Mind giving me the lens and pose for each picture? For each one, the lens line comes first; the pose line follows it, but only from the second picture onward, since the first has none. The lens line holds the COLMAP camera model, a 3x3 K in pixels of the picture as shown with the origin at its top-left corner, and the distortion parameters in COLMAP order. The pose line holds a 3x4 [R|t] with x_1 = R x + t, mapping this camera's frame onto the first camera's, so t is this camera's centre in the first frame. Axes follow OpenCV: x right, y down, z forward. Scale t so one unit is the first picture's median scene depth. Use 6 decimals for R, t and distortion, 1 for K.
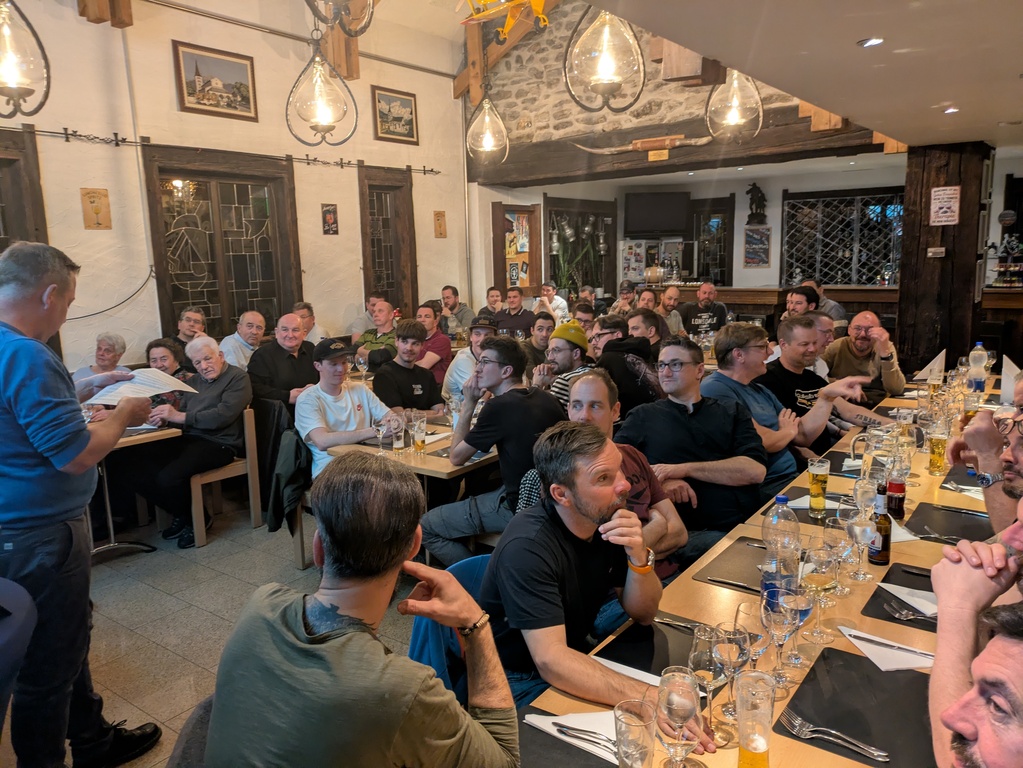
lens RADIAL K [[759.6, 0, 500.6], [0, 759.6, 386.2], [0, 0, 1]] dist [0.037229, -0.032749]
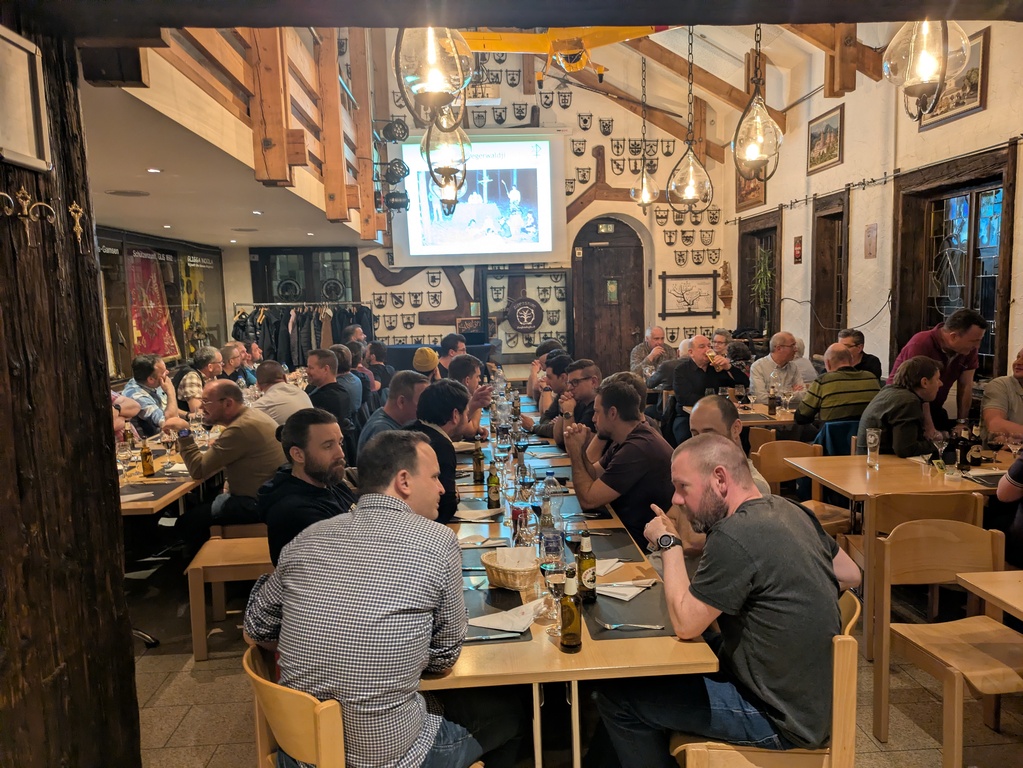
lens RADIAL K [[757.2, 0, 525.0], [0, 757.2, 382.6], [0, 0, 1]] dist [0.042962, -0.000126]
pose [[-0.748724, 0.125057, -0.650979, 0.590644], [-0.064815, 0.963526, 0.259646, -0.254604], [0.659706, 0.236597, -0.713309, 1.339465]]
